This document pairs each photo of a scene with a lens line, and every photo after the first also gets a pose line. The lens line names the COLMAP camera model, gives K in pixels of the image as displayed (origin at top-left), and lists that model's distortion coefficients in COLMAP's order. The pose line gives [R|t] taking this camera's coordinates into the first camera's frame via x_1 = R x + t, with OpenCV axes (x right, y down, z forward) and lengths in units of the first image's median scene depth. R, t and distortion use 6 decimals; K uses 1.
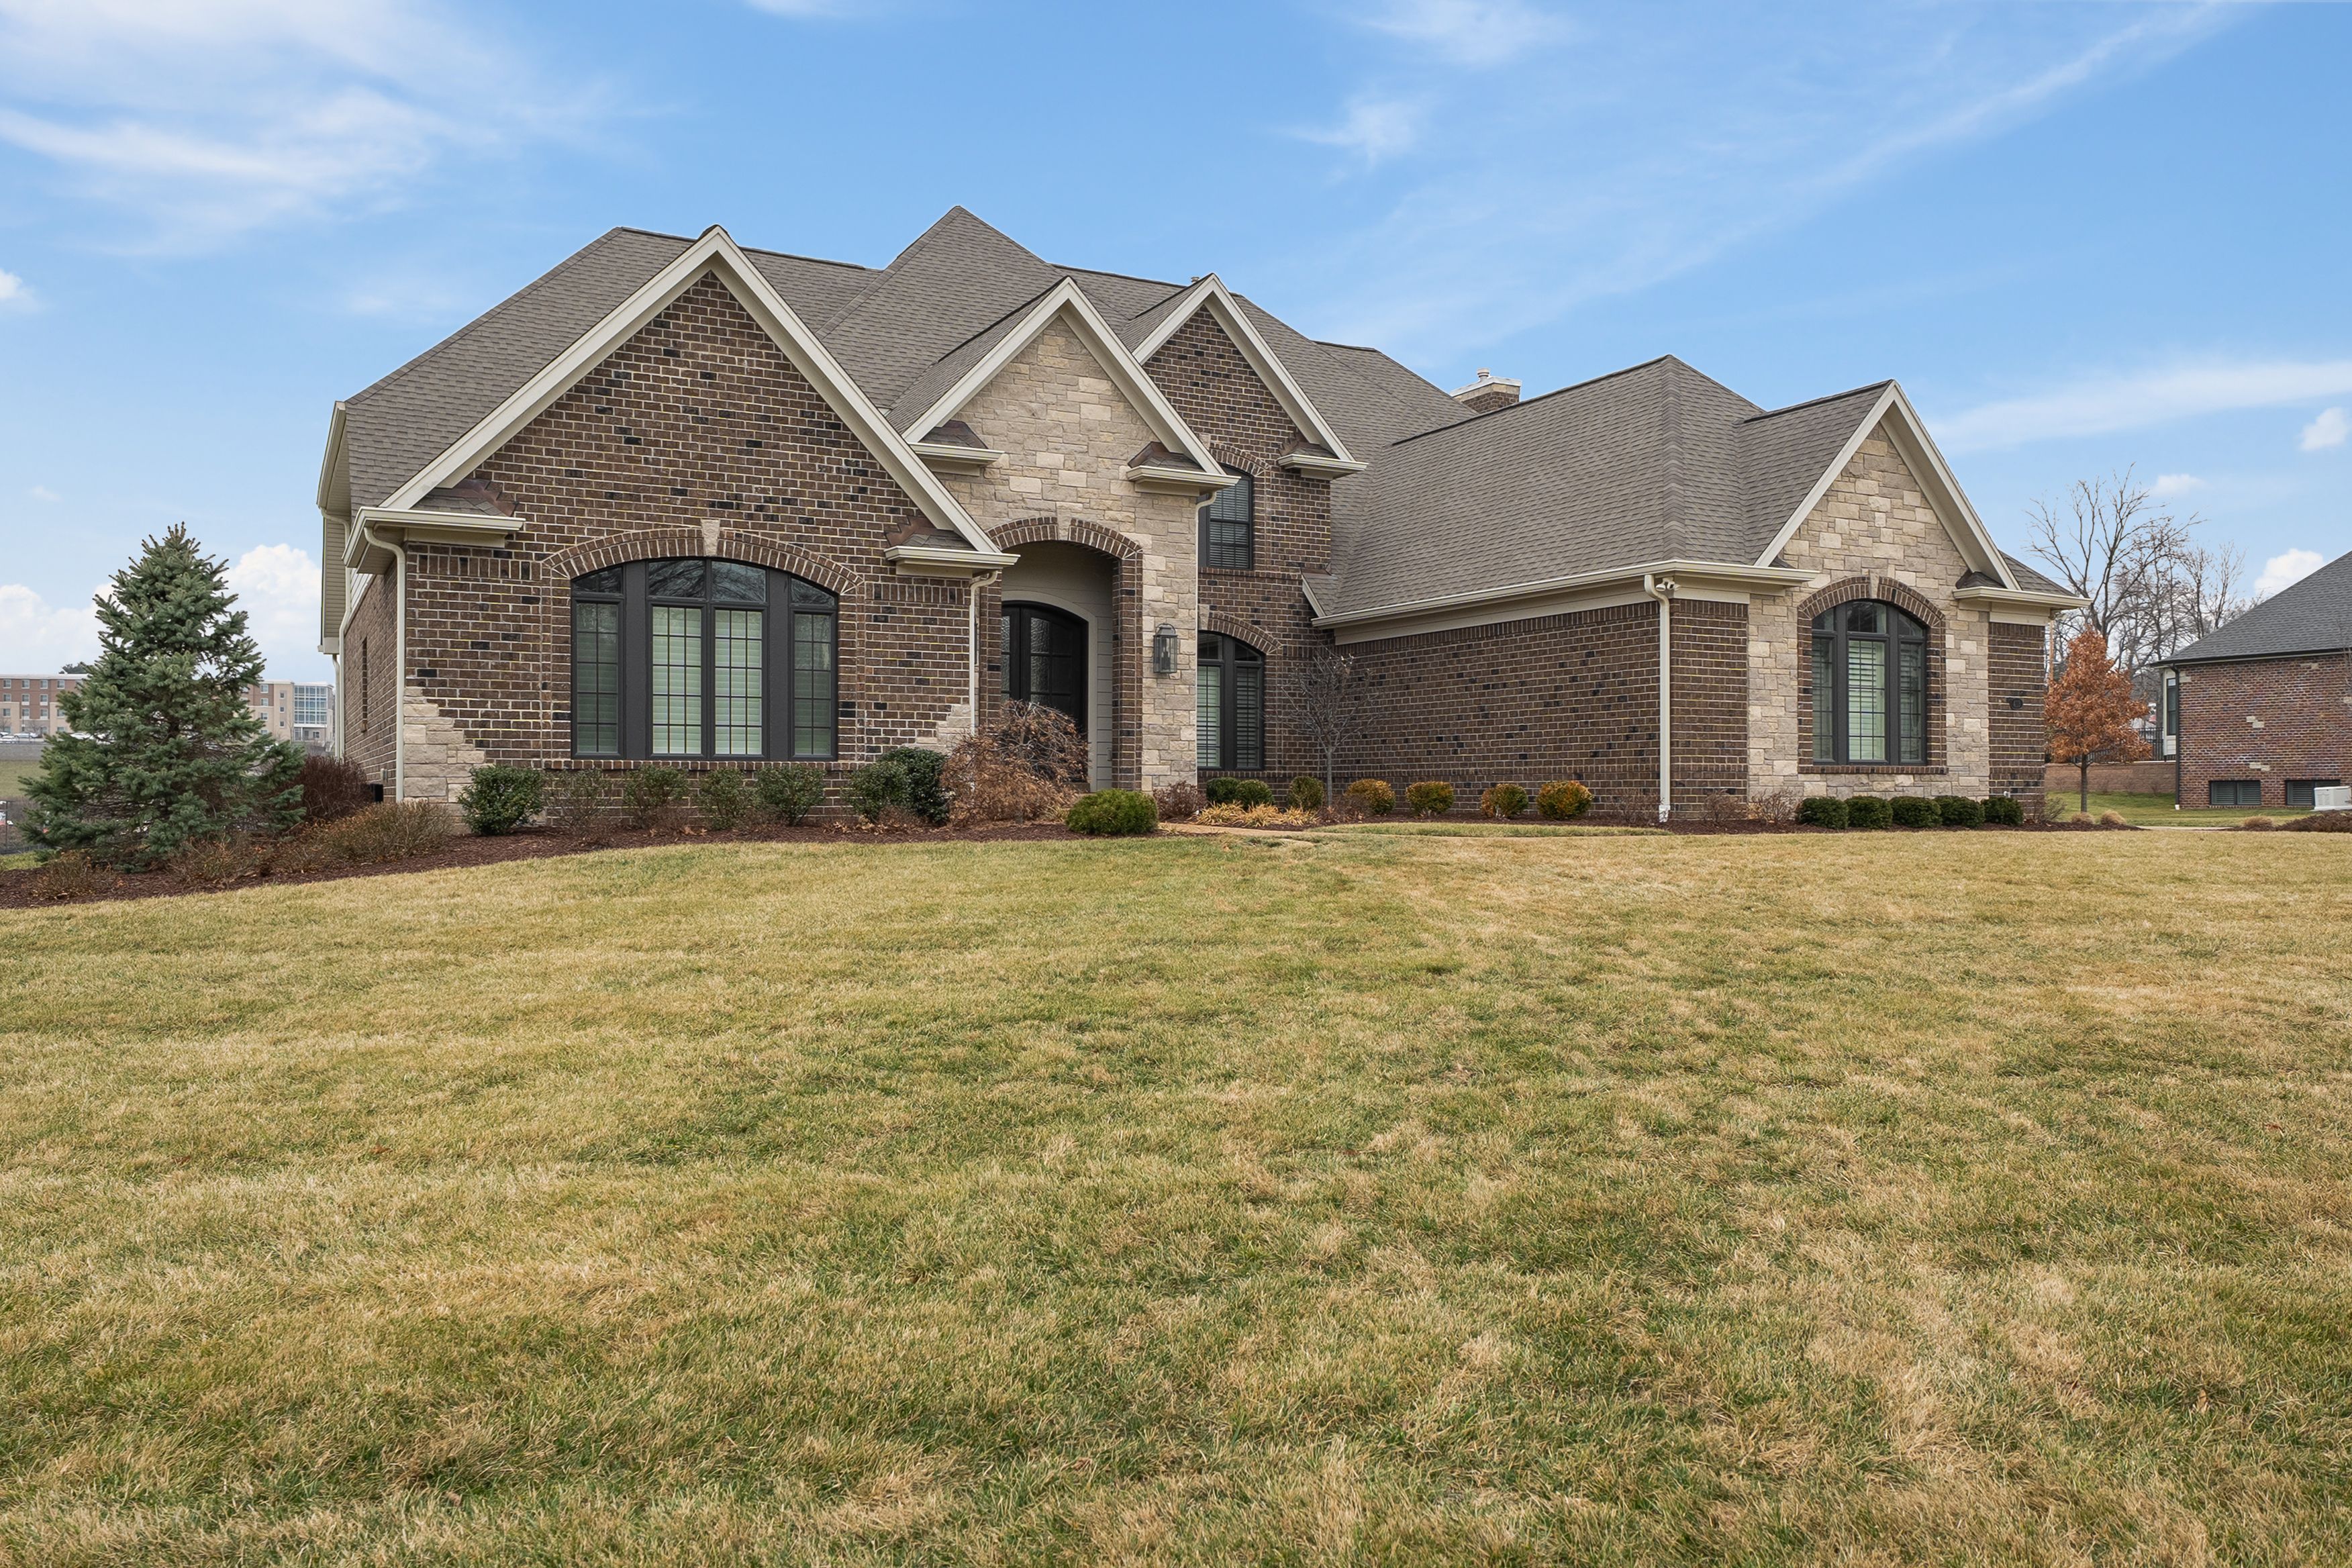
lens RADIAL K [[1618.2, 0, 1167.2], [0, 1618.2, 784.7], [0, 0, 1]] dist [0.006241, -0.000933]
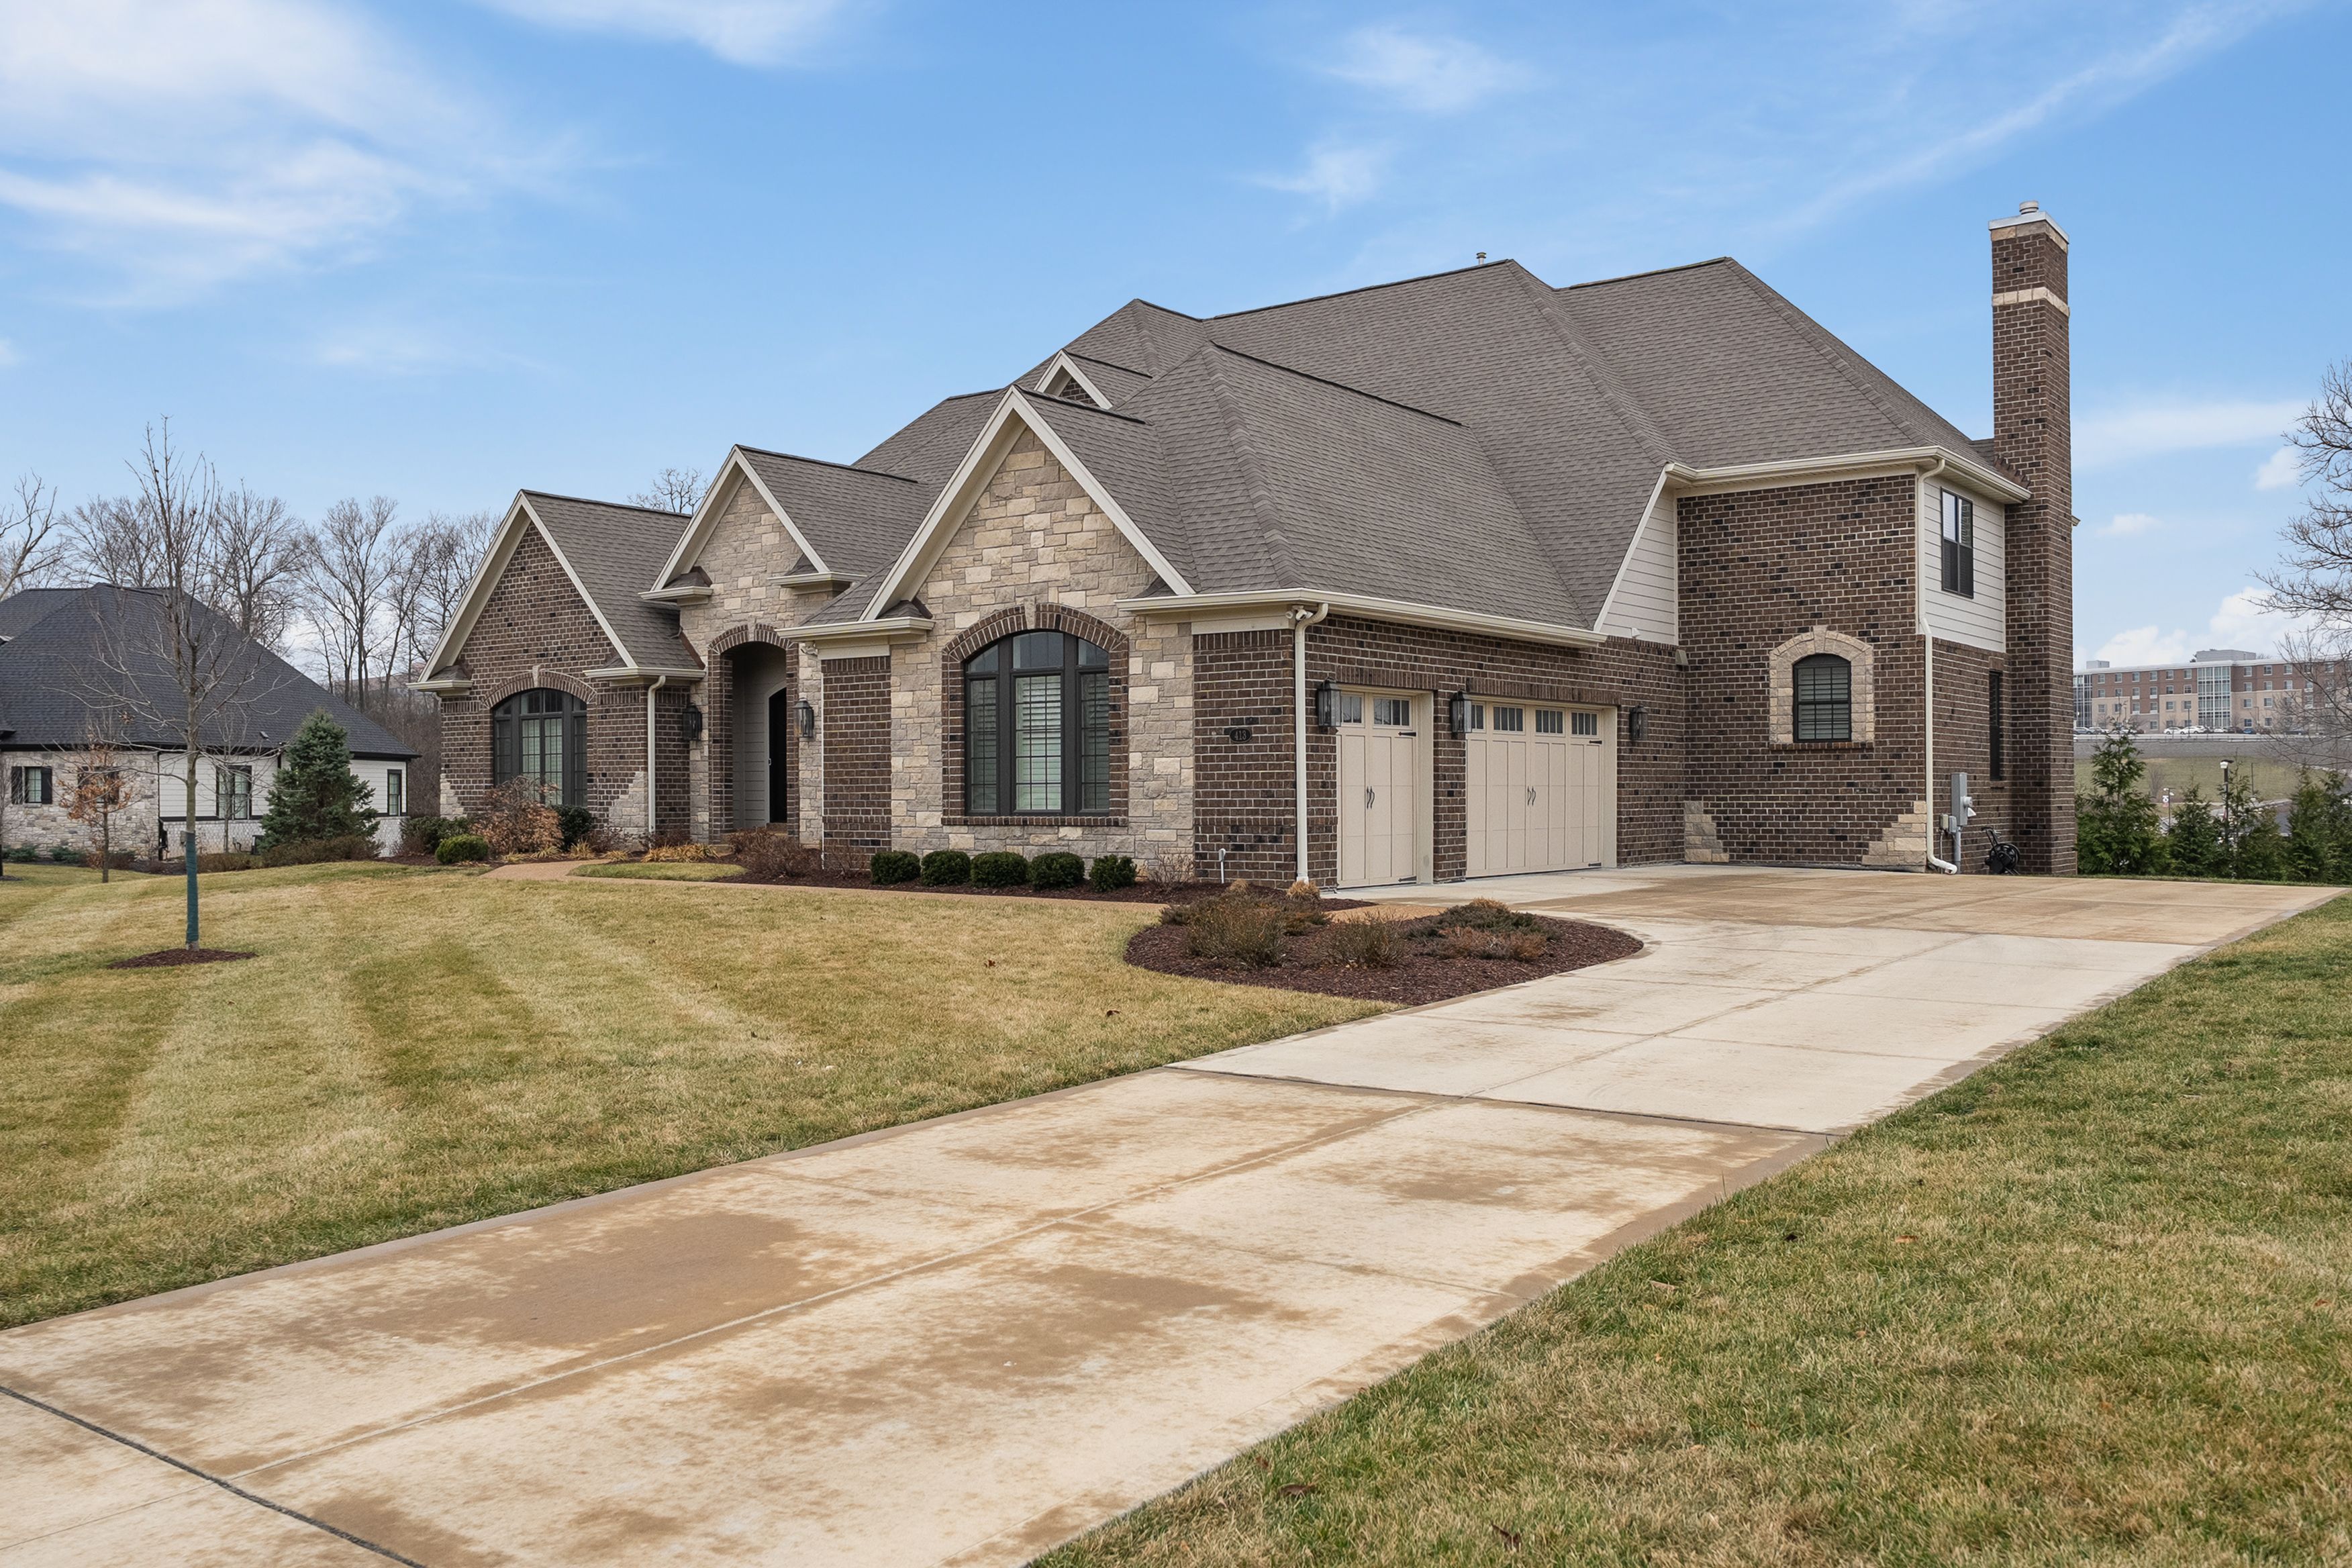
lens RADIAL K [[1907.8, 0, 1174.4], [0, 1907.8, 780.3], [0, 0, 1]] dist [-0.007752, -0.001044]
pose [[0.420514, -0.009034, -0.907241, 1.448330], [0.004172, 0.999959, -0.008024, -0.023510], [0.907277, -0.000411, 0.420534, 0.642622]]
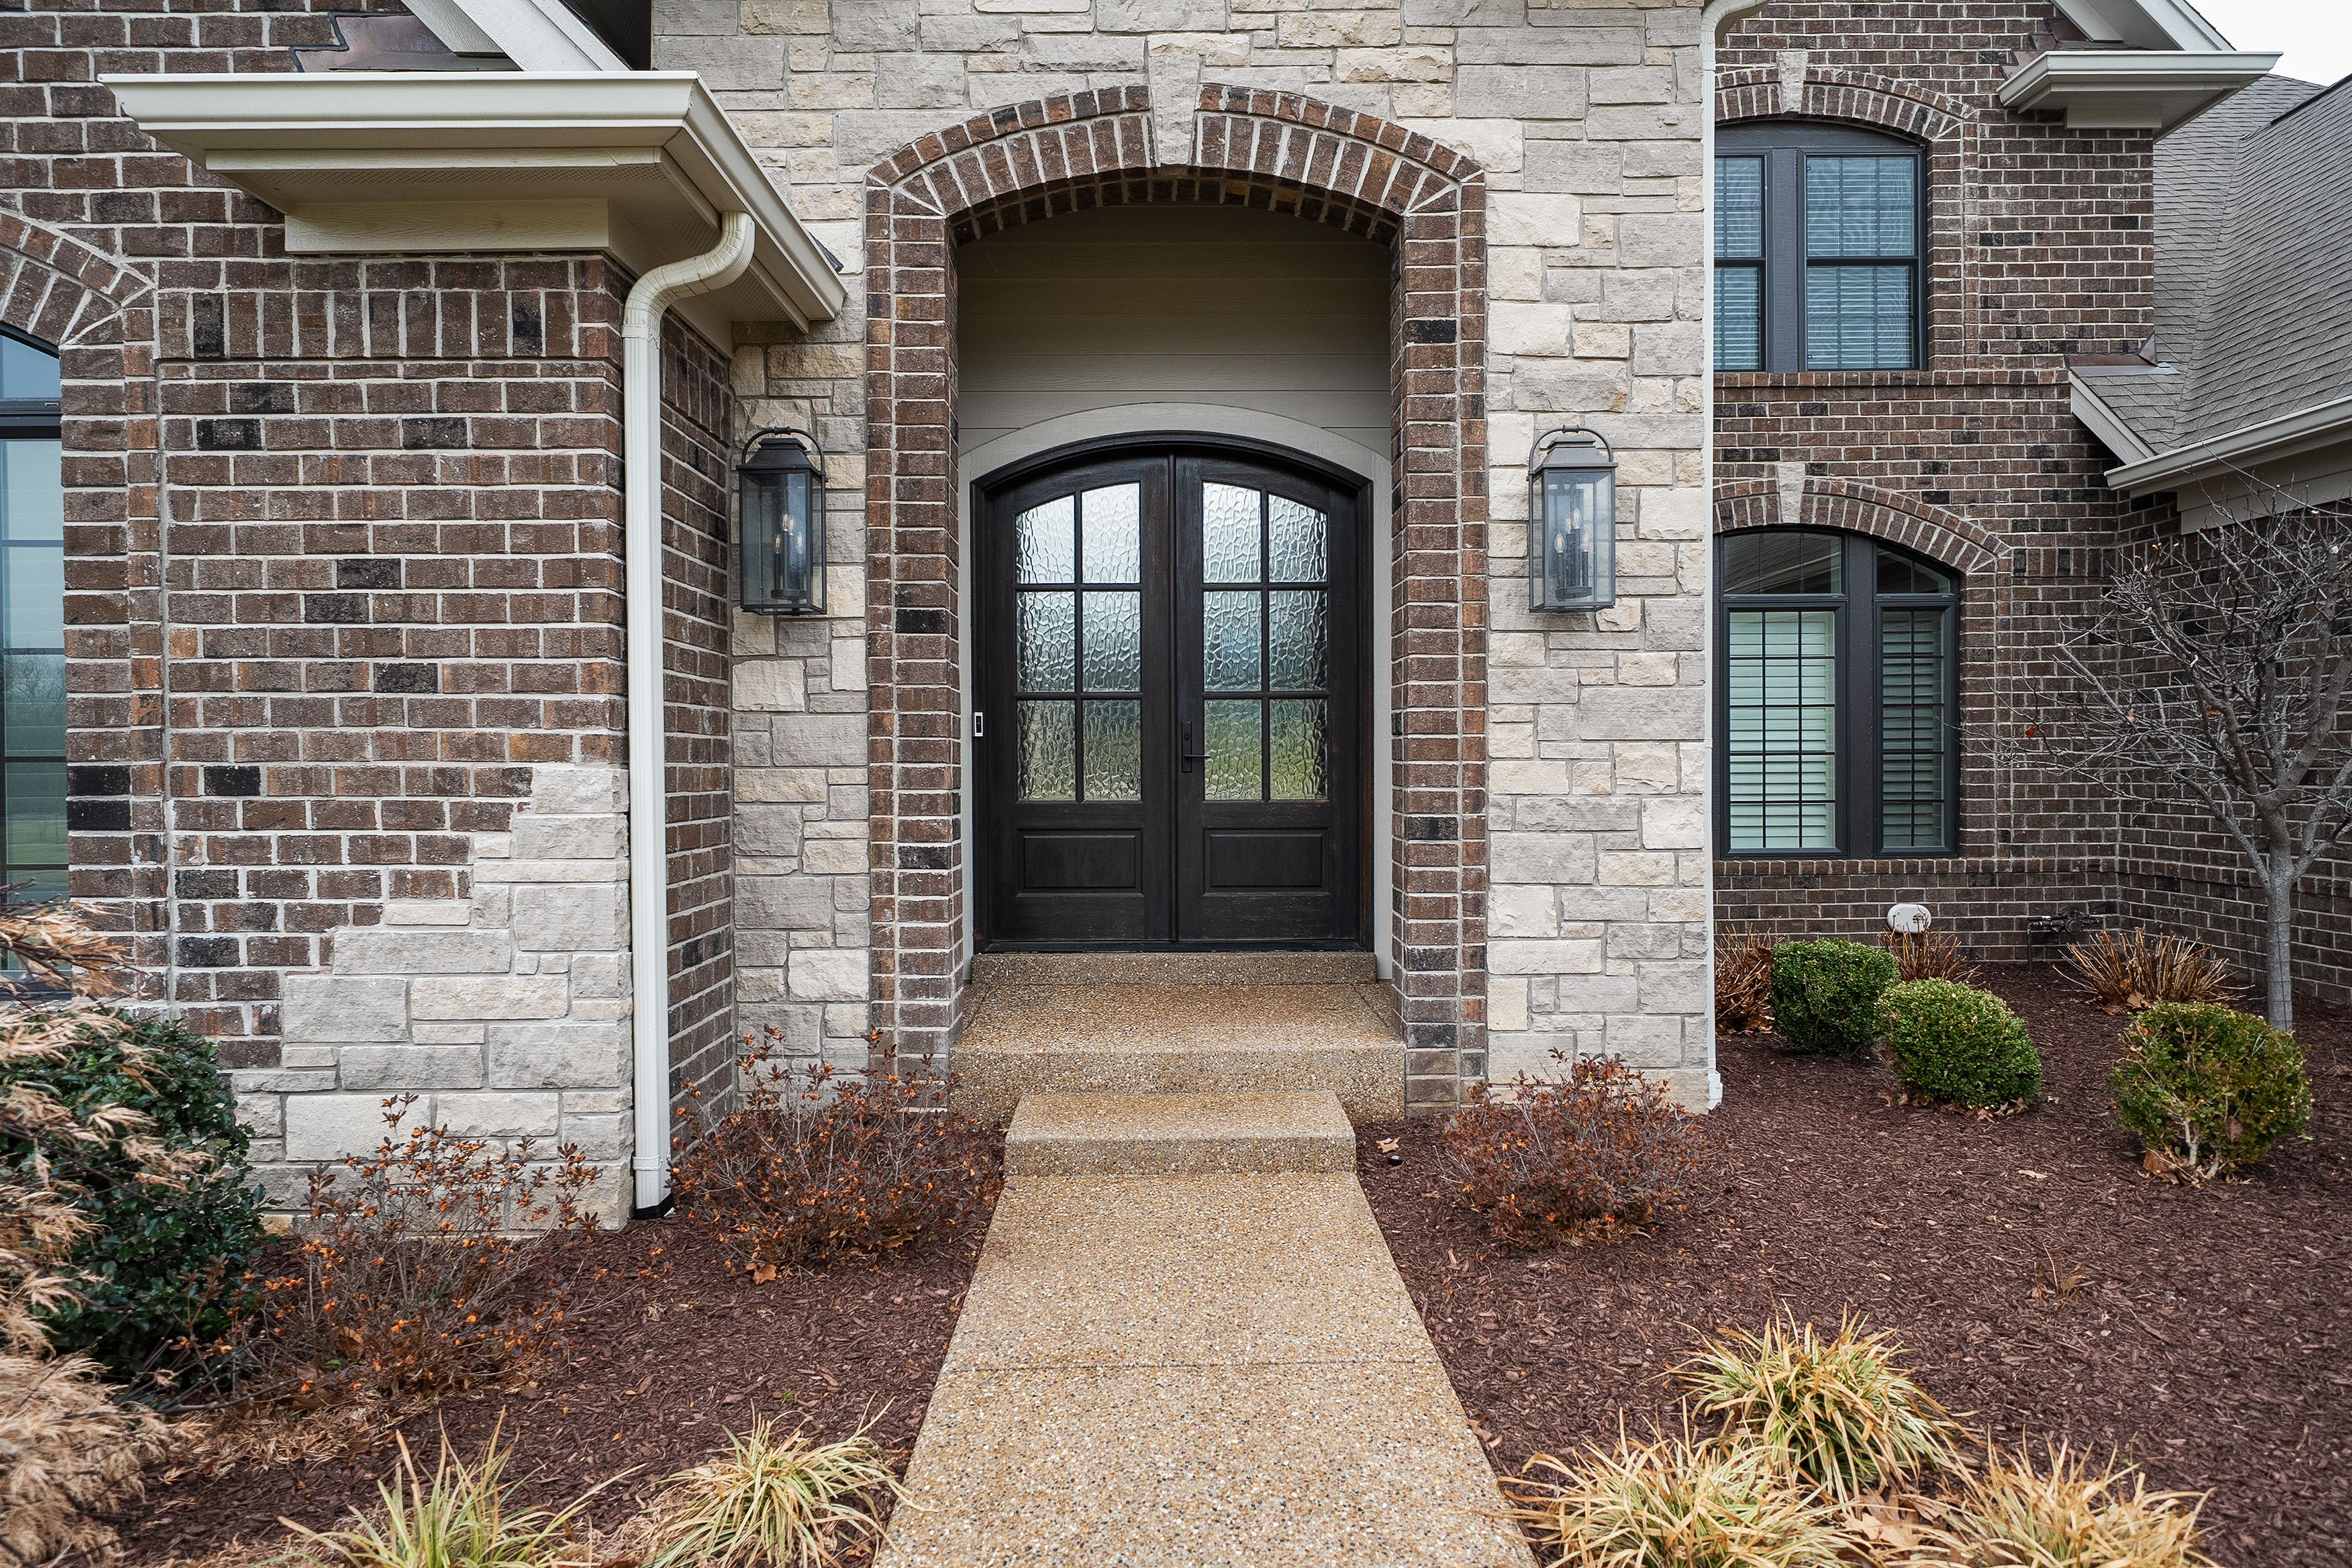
lens RADIAL K [[1195.7, 0, 1186.2], [0, 1195.7, 767.9], [0, 0, 1]] dist [-0.000497, 0.000103]
pose [[0.882222, -0.002210, -0.470828, 0.036534], [0.008339, 0.999905, 0.010933, -0.045060], [0.470760, -0.013572, 0.882157, 0.791512]]
